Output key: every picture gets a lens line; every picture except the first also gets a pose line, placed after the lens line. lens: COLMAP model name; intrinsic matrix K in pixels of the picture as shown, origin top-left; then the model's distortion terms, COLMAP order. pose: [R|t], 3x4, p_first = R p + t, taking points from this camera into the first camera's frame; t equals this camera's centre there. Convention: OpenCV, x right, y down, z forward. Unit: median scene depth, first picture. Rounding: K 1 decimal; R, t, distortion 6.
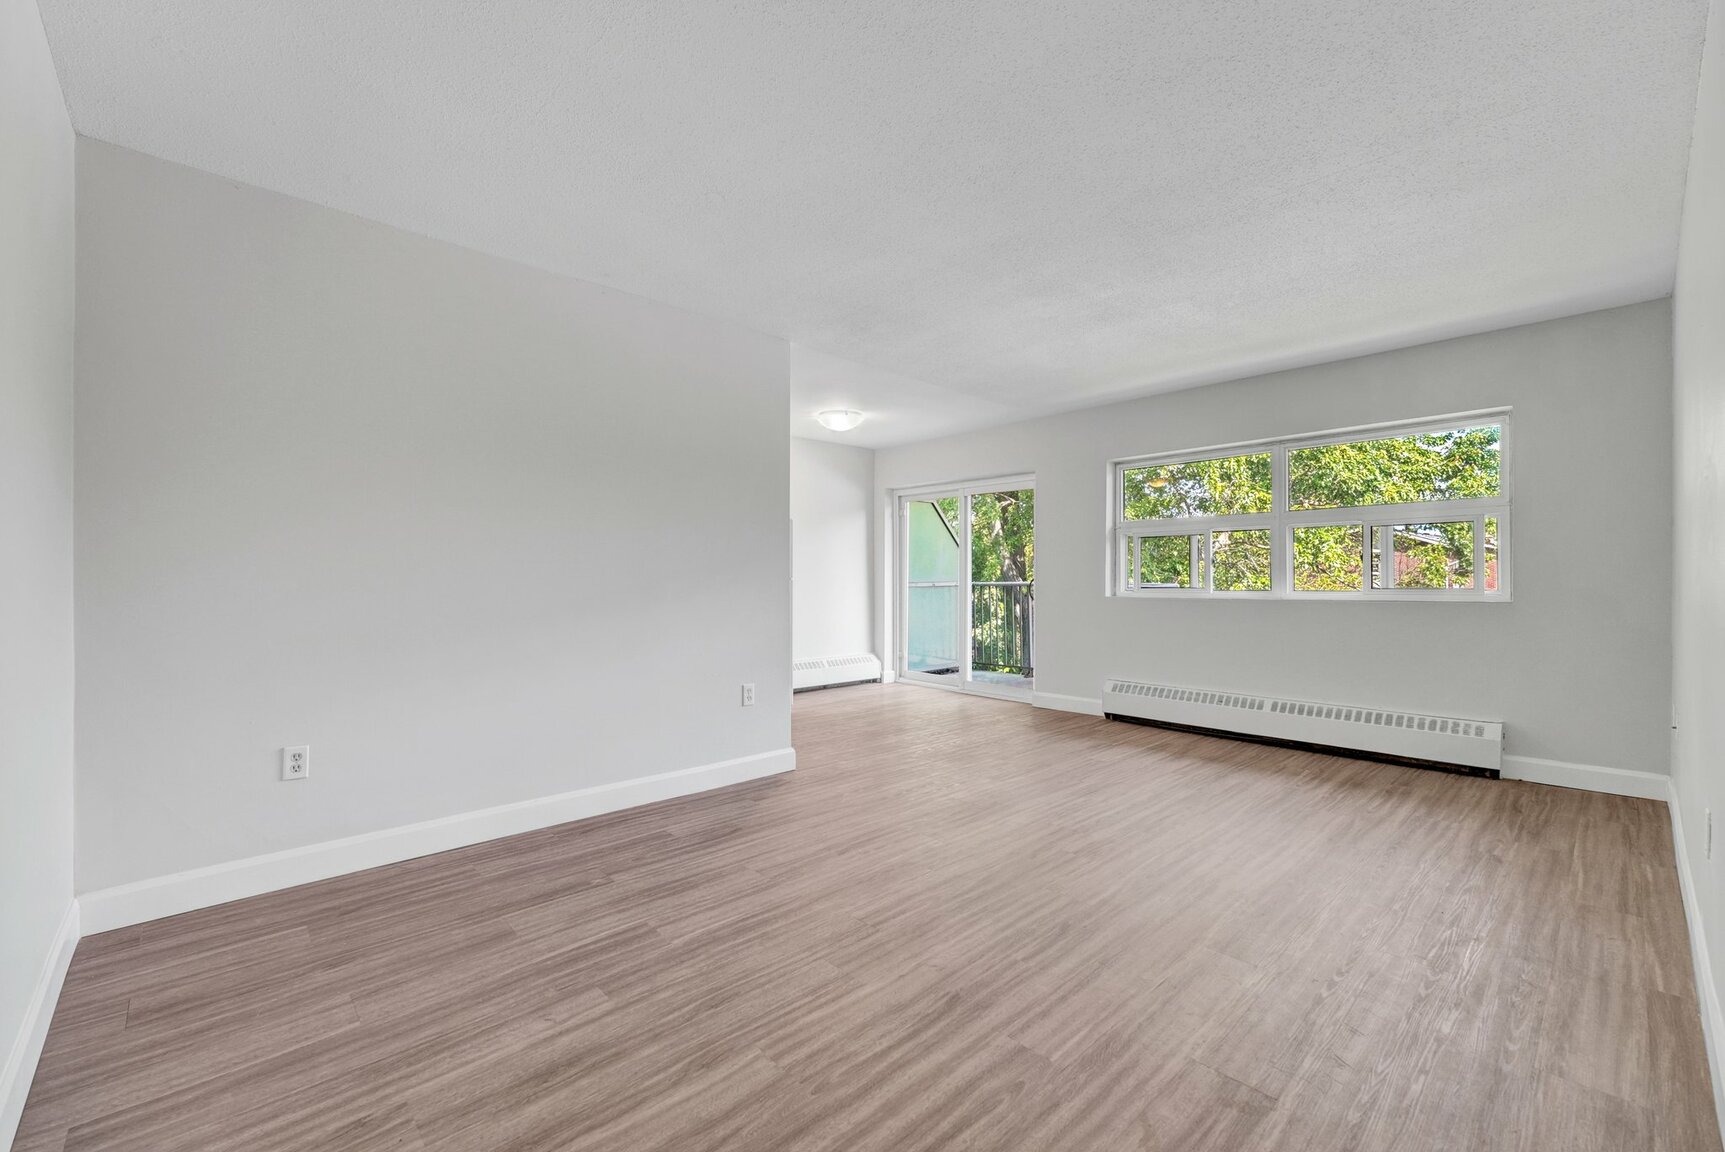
lens RADIAL K [[714.0, 0, 857.4], [0, 714.0, 576.3], [0, 0, 1]] dist [-0.004868, 0.001004]
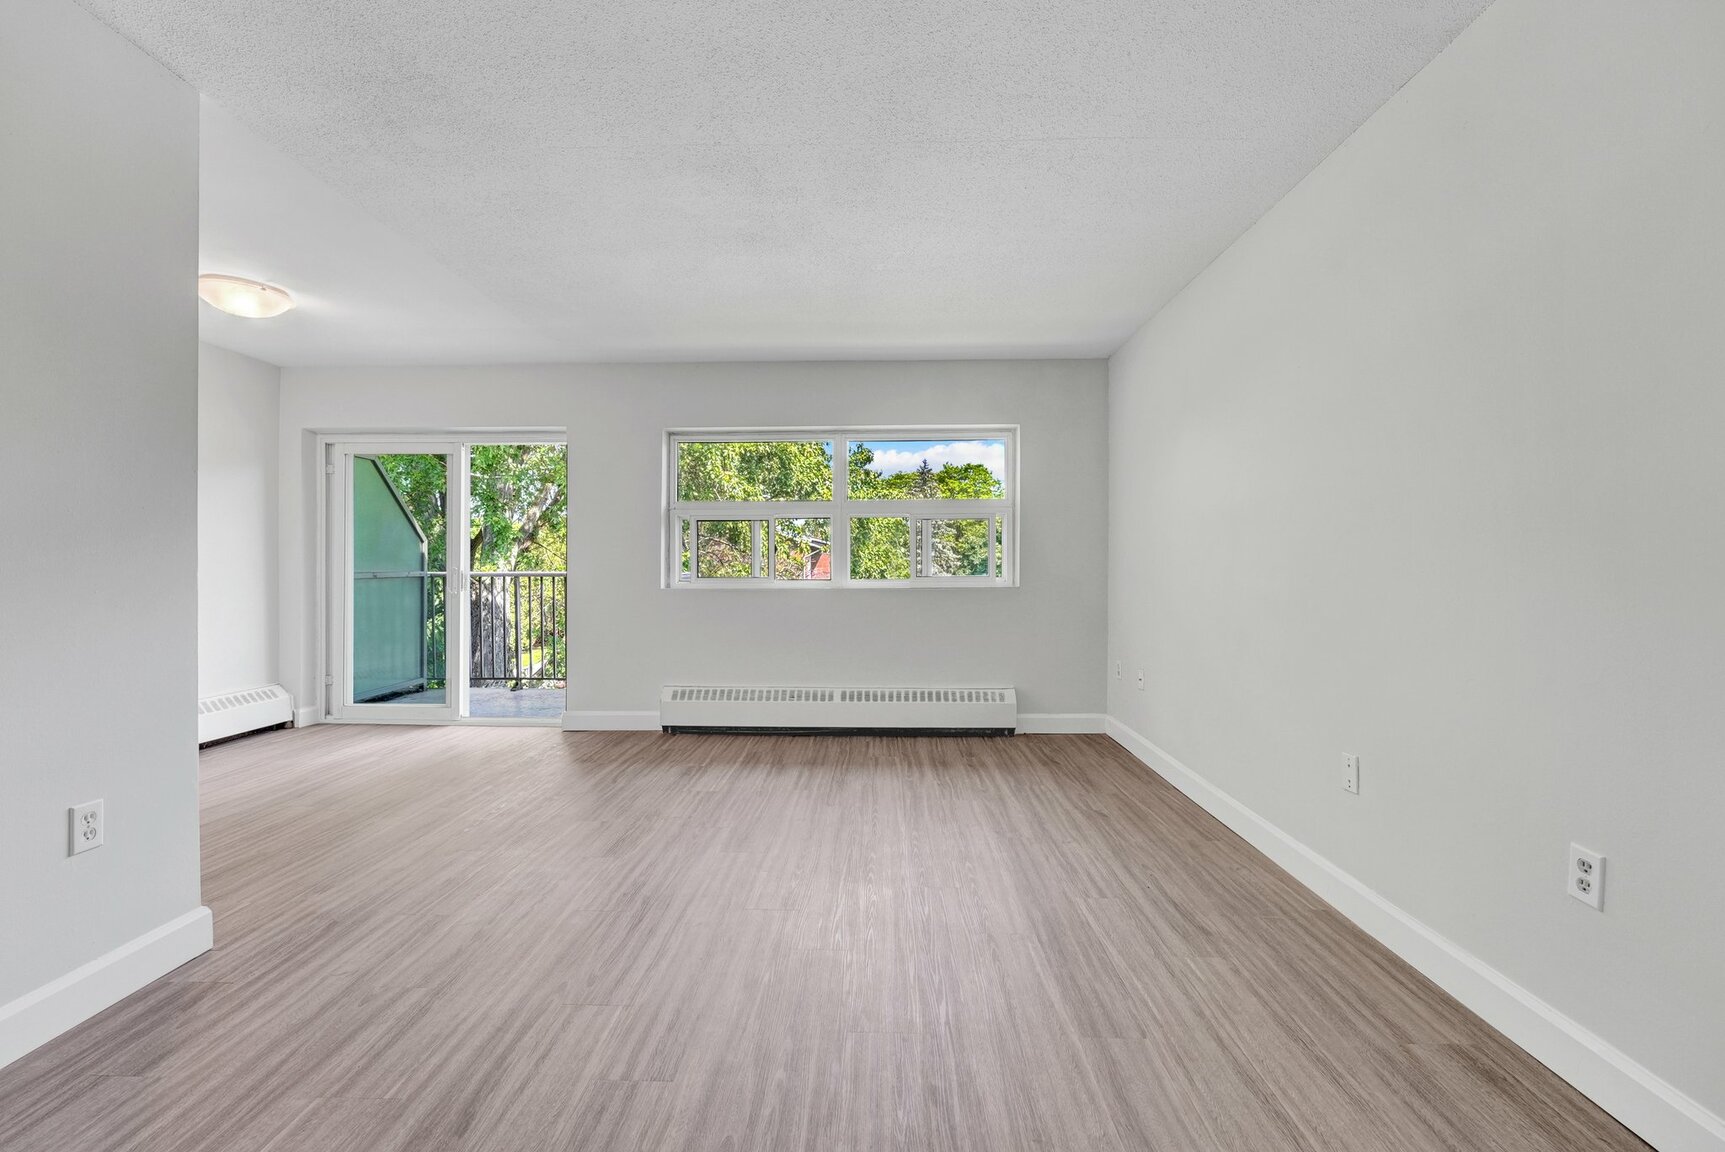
lens RADIAL K [[714.0, 0, 864.1], [0, 714.0, 567.2], [0, 0, 1]] dist [-0.004868, 0.001004]
pose [[0.698875, 0.000961, 0.715243, -0.140770], [-0.002880, 0.999995, 0.001470, 0.001164], [-0.715238, -0.003087, 0.698874, 0.364247]]
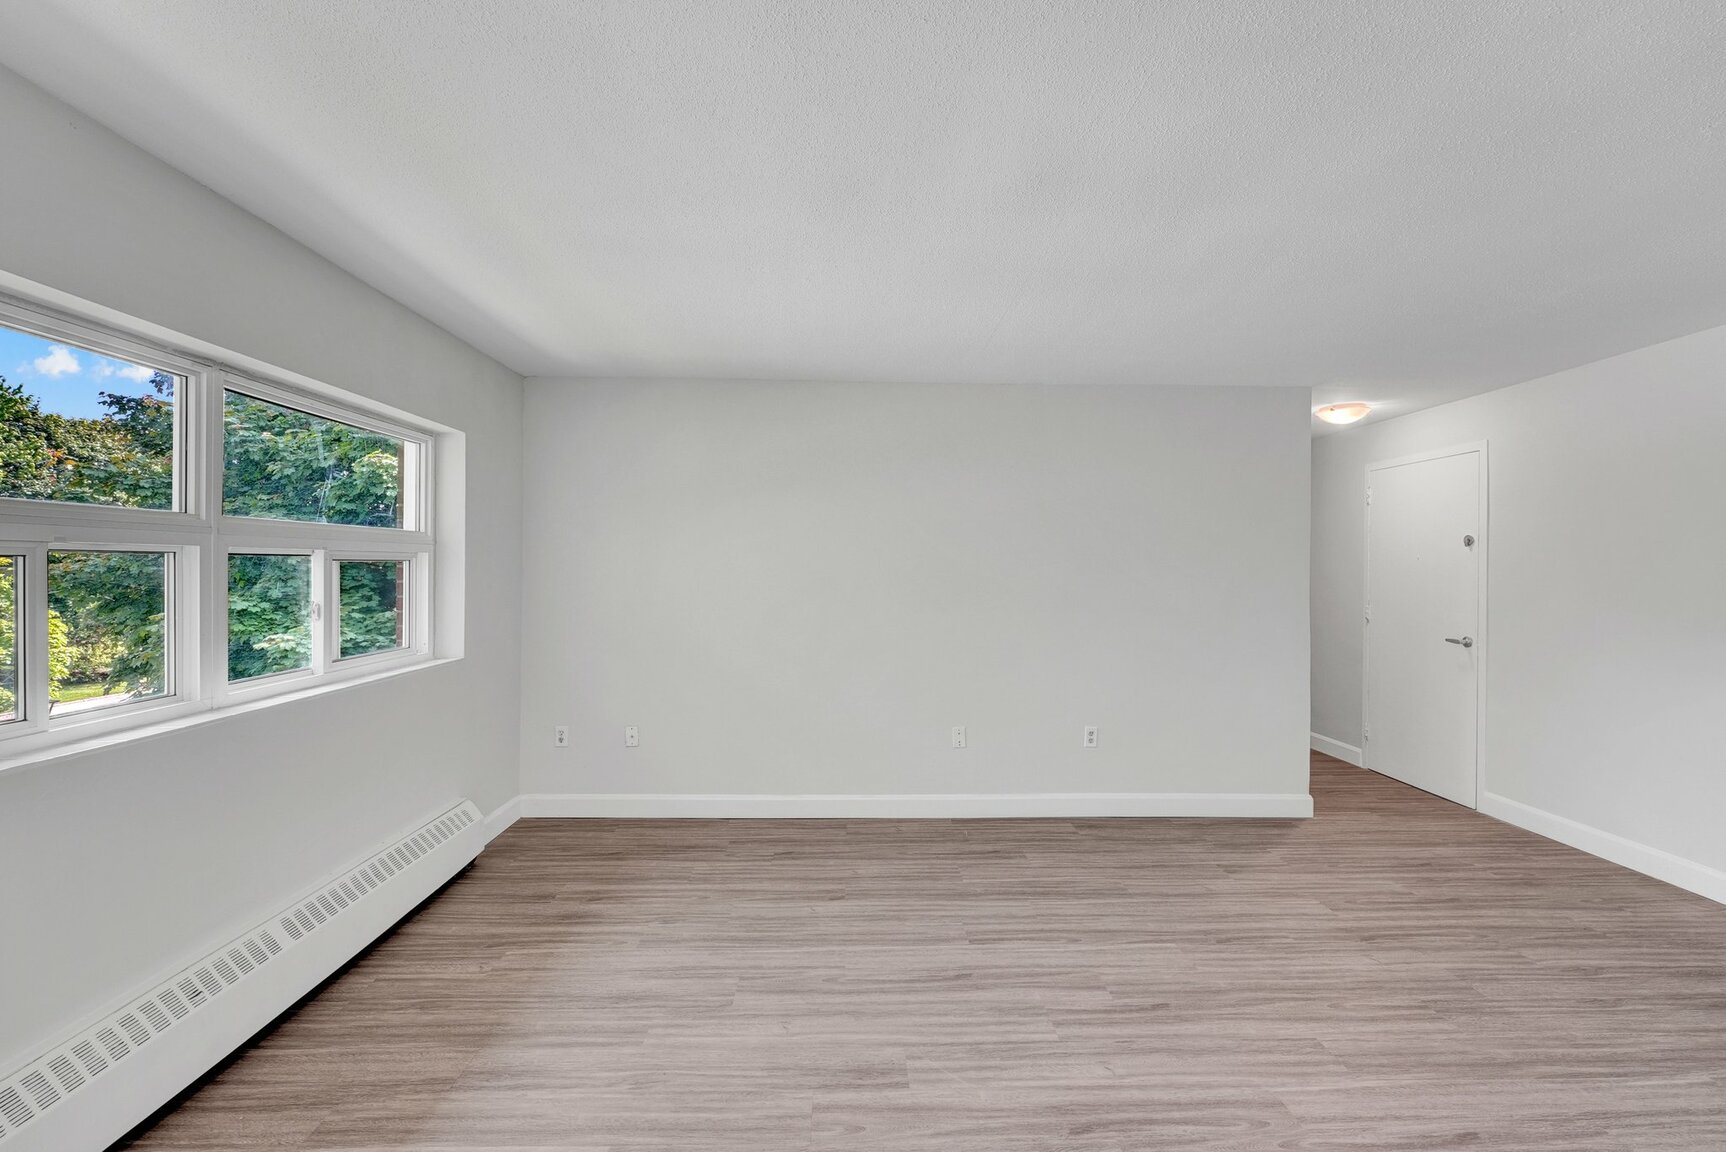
lens RADIAL K [[714.4, 0, 856.1], [0, 714.4, 577.4], [0, 0, 1]] dist [-0.004868, 0.001004]
pose [[-0.748364, -0.009916, 0.663215, -0.021471], [-0.006051, 0.999949, 0.008122, -0.078020], [-0.663261, 0.002065, -0.748385, 1.426588]]
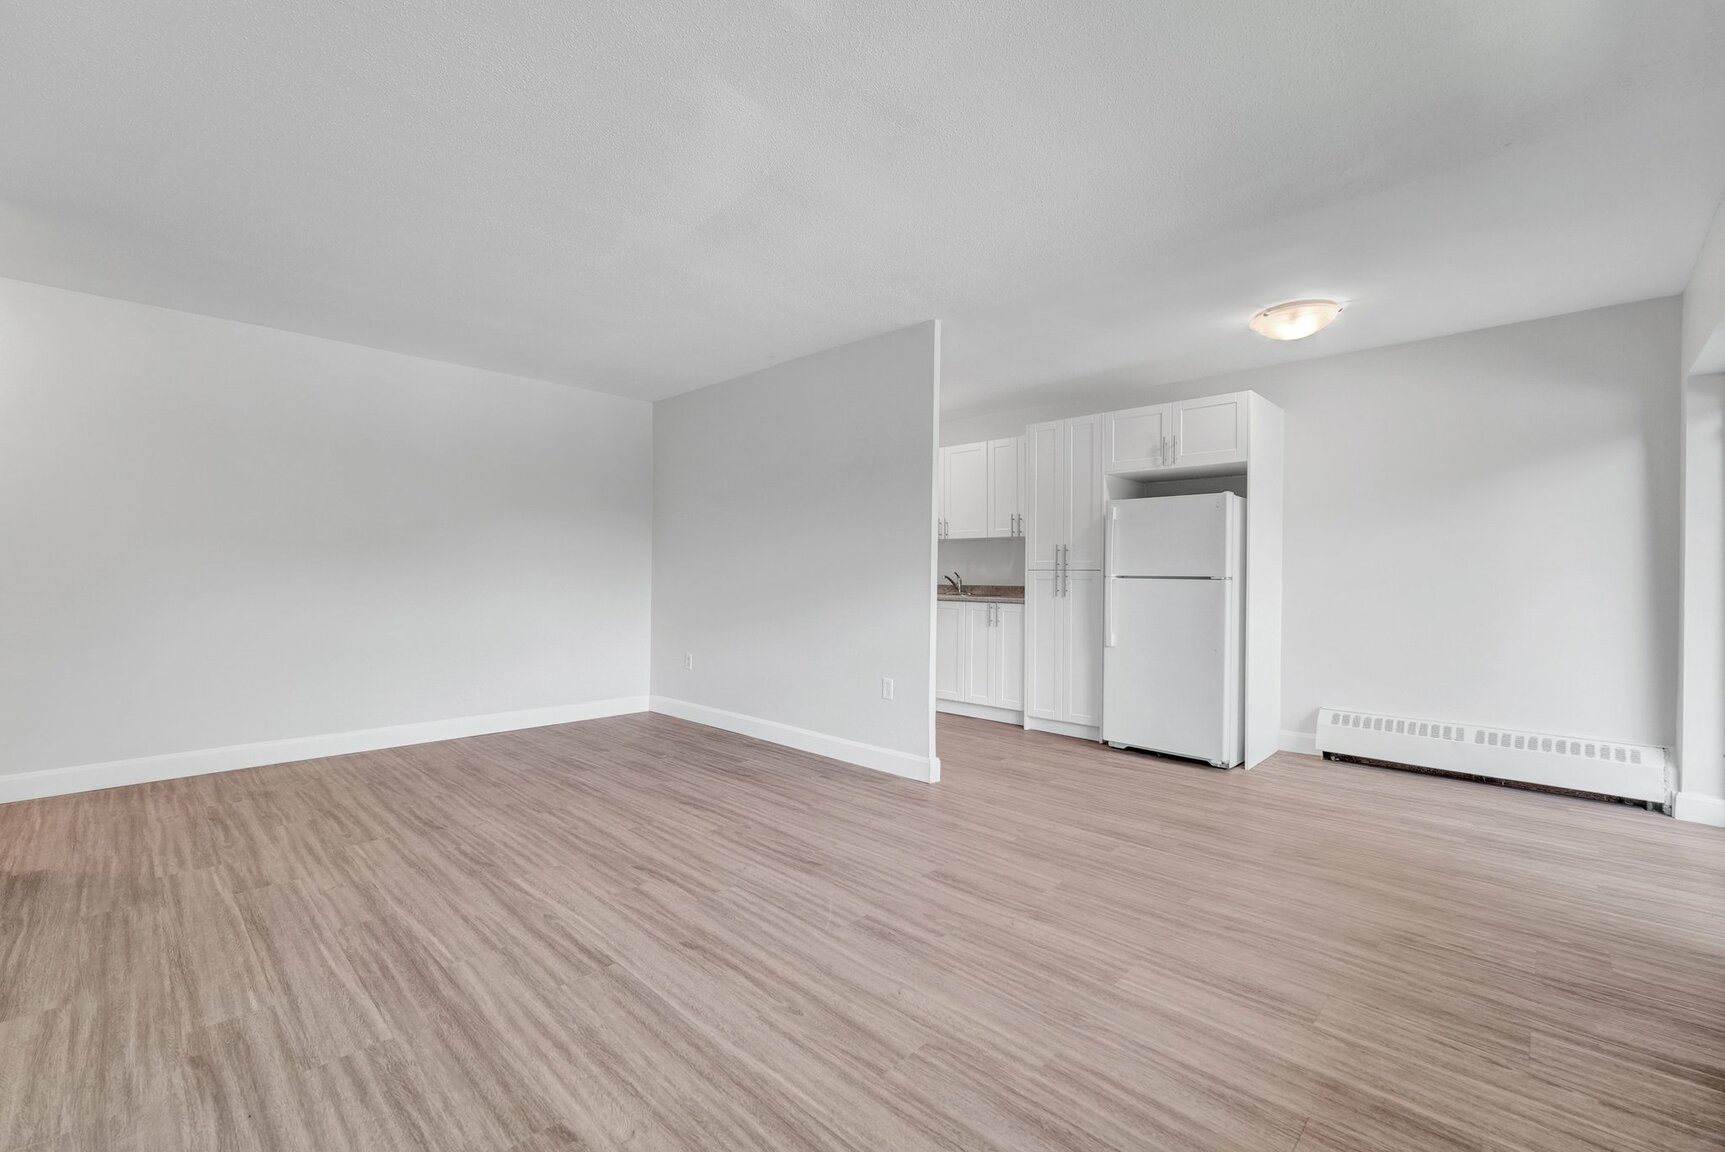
lens RADIAL K [[714.0, 0, 842.6], [0, 714.0, 573.6], [0, 0, 1]] dist [-0.004868, 0.001004]
pose [[0.048153, 0.000868, -0.998840, 0.937480], [-0.006014, 0.999982, 0.000579, -0.001042], [0.998822, 0.005979, 0.048157, 0.949357]]
